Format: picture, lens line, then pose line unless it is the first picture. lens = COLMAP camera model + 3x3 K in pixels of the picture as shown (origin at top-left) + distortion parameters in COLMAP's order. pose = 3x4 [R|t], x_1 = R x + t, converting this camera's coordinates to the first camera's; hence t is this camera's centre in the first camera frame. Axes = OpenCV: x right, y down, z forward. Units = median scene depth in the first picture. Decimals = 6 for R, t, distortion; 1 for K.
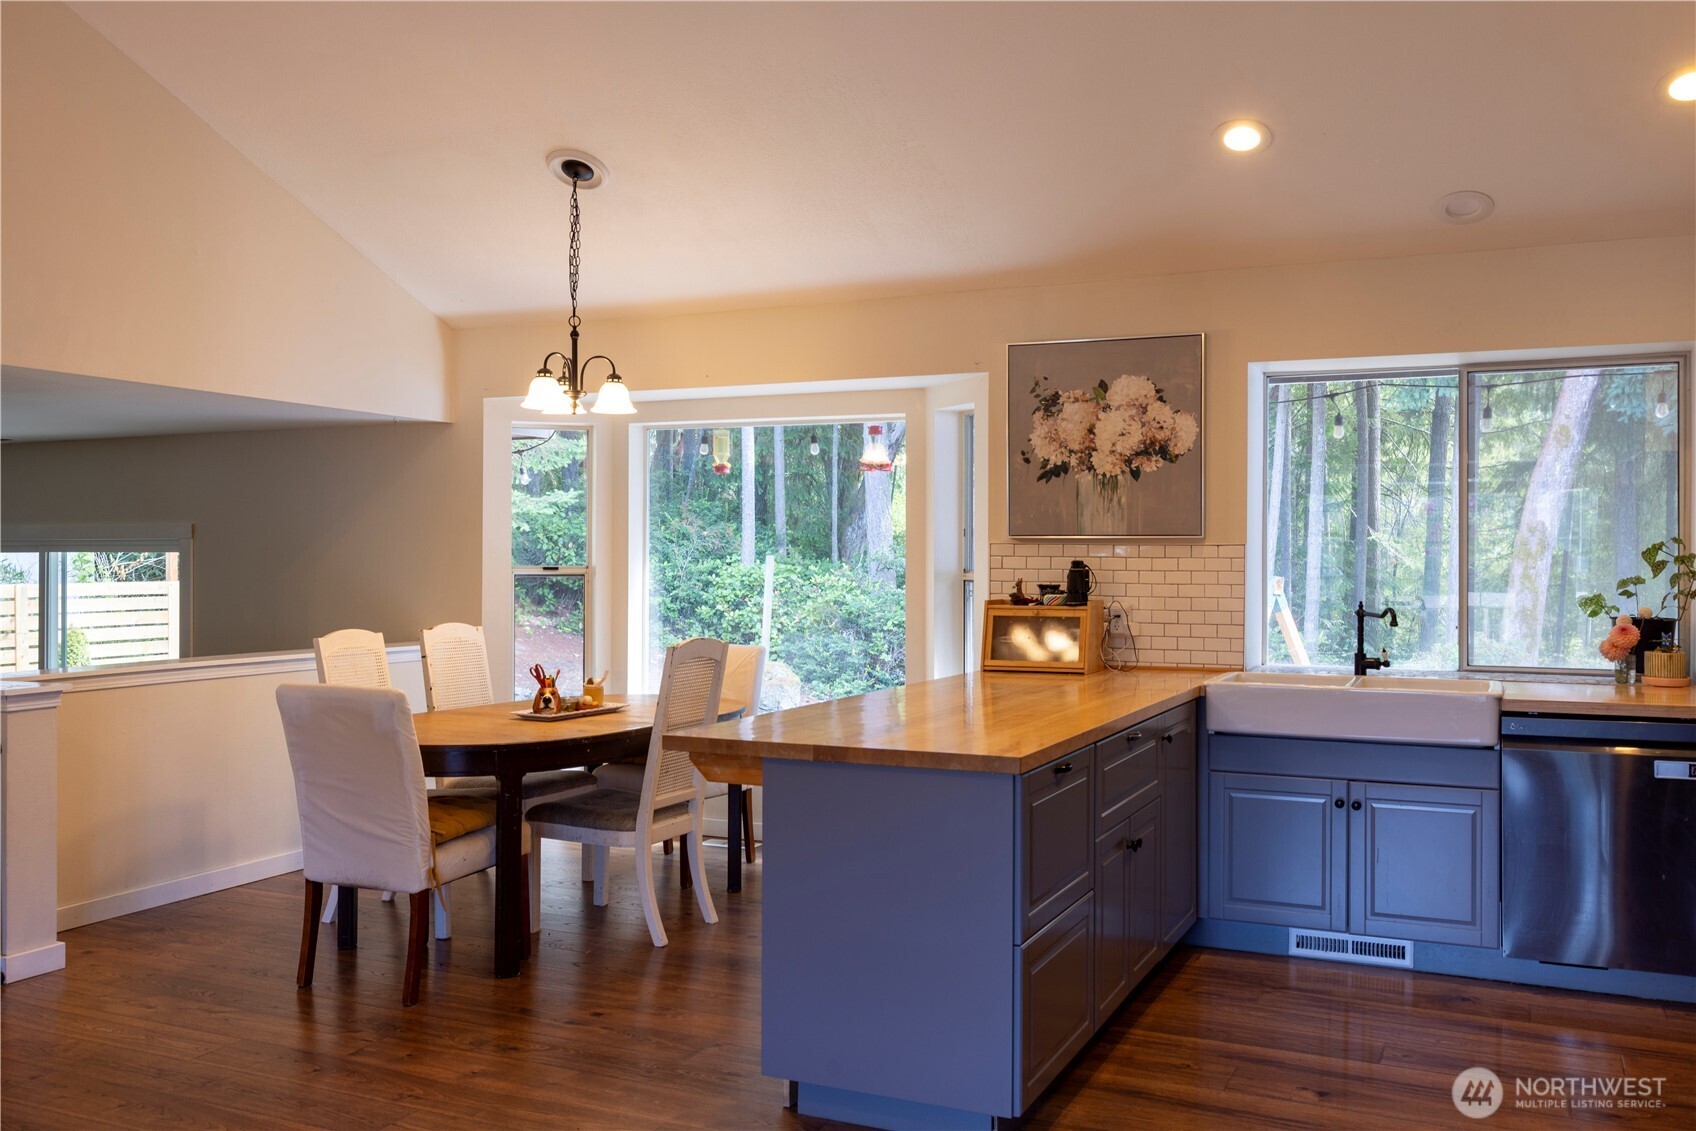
lens RADIAL K [[1459.6, 0, 846.0], [0, 1459.6, 554.9], [0, 0, 1]] dist [-0.012750, 0.029636]
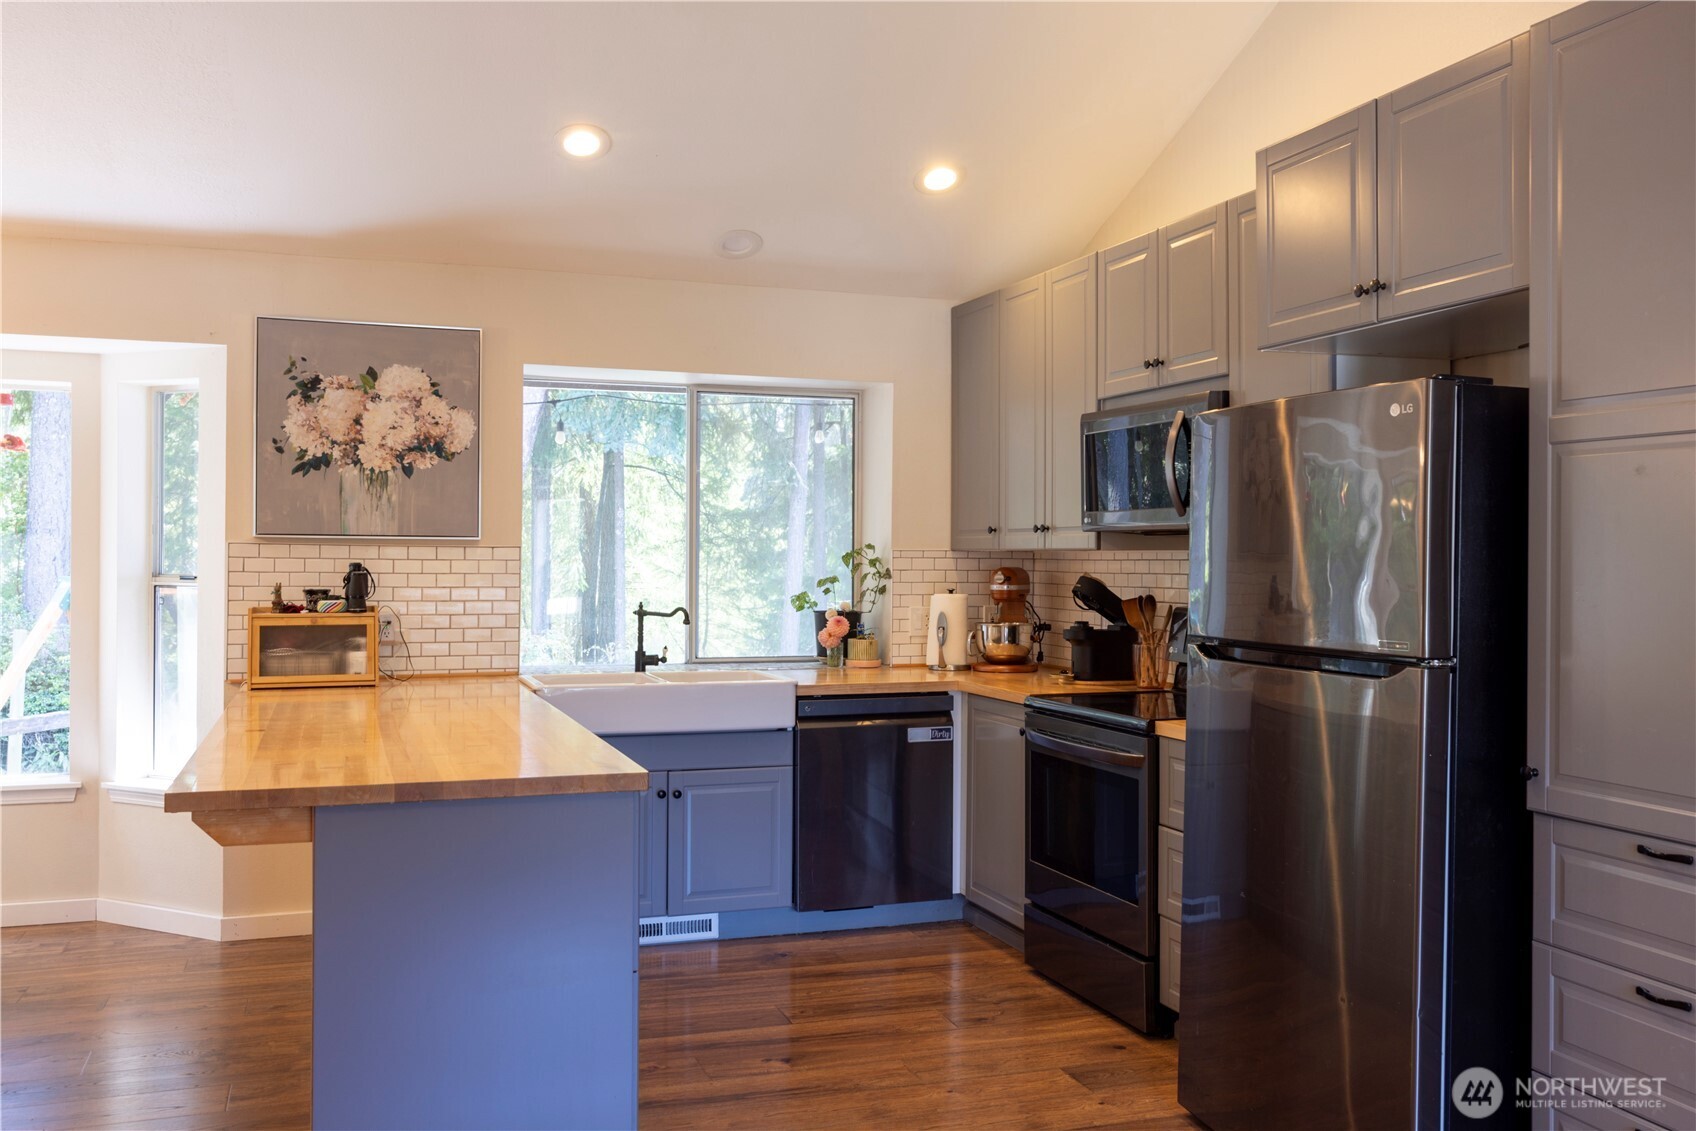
lens RADIAL K [[1459.6, 0, 848.5], [0, 1459.6, 558.5], [0, 0, 1]] dist [-0.012750, 0.029636]
pose [[0.716488, 0.001759, 0.697597, -0.257712], [-0.004125, 0.999990, 0.001716, -0.001685], [-0.697587, -0.004107, 0.716488, 0.130728]]
